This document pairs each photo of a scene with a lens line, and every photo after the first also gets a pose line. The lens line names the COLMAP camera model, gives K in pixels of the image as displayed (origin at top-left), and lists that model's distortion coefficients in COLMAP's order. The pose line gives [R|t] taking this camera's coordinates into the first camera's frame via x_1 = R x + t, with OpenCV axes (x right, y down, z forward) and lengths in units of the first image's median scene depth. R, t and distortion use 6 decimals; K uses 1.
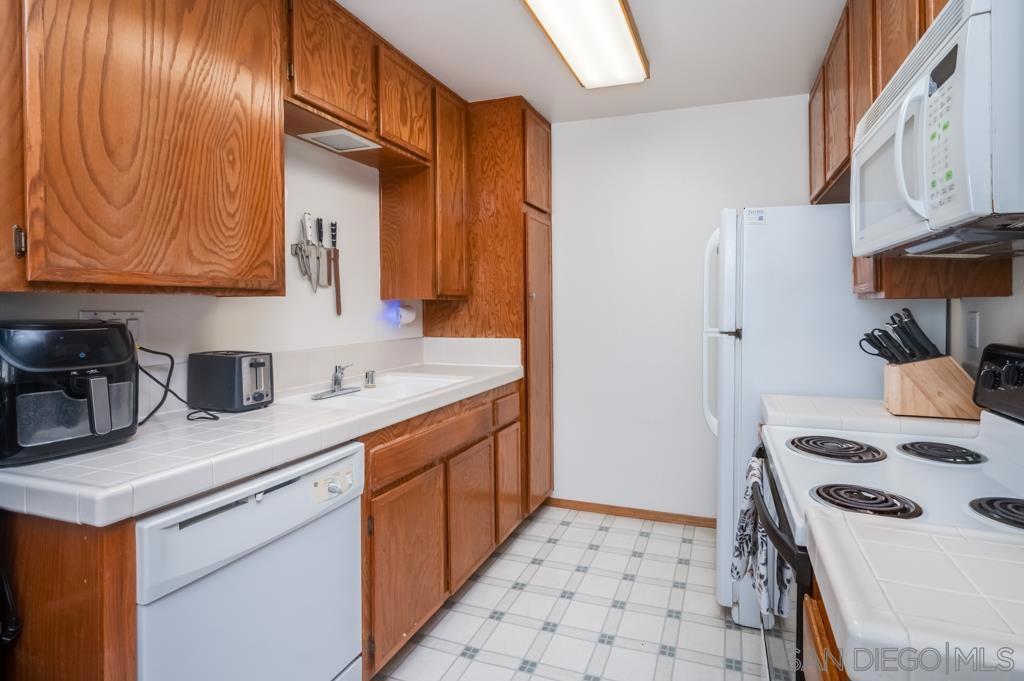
lens RADIAL K [[495.0, 0, 537.3], [0, 495.0, 319.8], [0, 0, 1]] dist [0.000421, 0.000381]
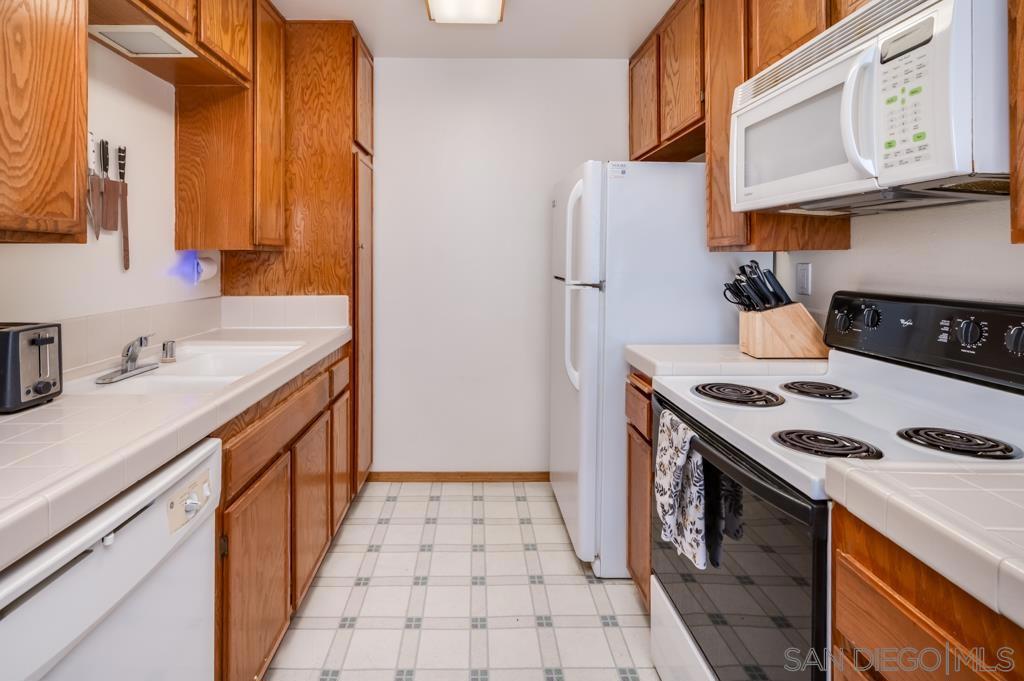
lens RADIAL K [[514.0, 0, 472.6], [0, 514.0, 265.0], [0, 0, 1]] dist [-0.001694, 0.000084]
pose [[0.947476, -0.002904, 0.319813, -0.160372], [0.008116, 0.999855, -0.014967, -0.000608], [-0.319723, 0.016776, 0.947362, 0.088814]]
